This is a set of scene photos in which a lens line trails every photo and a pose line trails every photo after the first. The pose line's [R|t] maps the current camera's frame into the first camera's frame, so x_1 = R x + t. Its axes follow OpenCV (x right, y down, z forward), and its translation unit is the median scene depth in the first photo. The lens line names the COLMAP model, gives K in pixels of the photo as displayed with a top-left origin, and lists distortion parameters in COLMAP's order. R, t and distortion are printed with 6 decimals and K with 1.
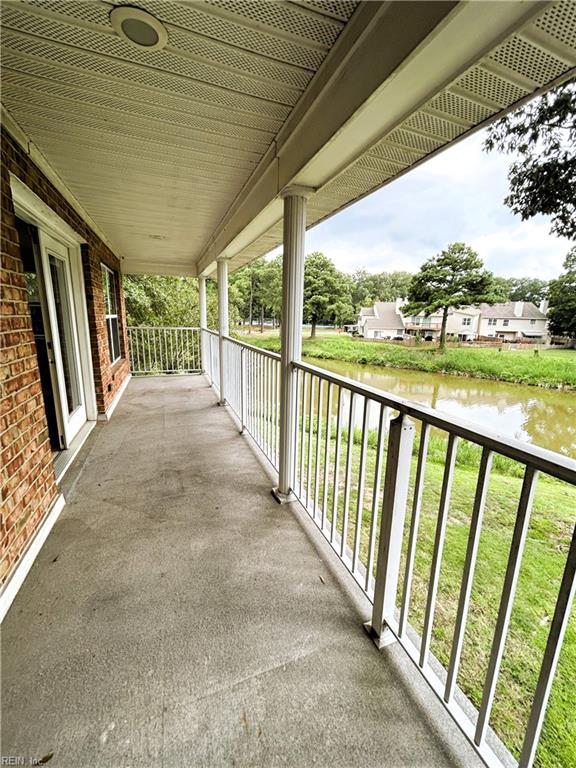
lens RADIAL K [[314.2, 0, 285.3], [0, 314.2, 383.3], [0, 0, 1]] dist [0.000994, 0.000170]
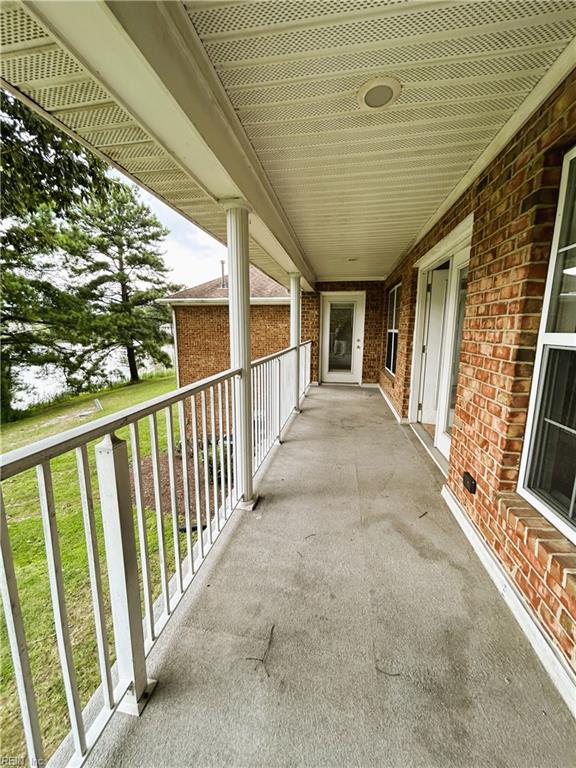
lens RADIAL K [[314.2, 0, 285.3], [0, 314.2, 383.3], [0, 0, 1]] dist [0.000994, 0.000170]
pose [[-0.859965, -0.107196, 0.498969, -0.721602], [0.087922, 0.931956, 0.351749, -0.426020], [-0.502723, 0.346362, -0.792024, 1.959006]]
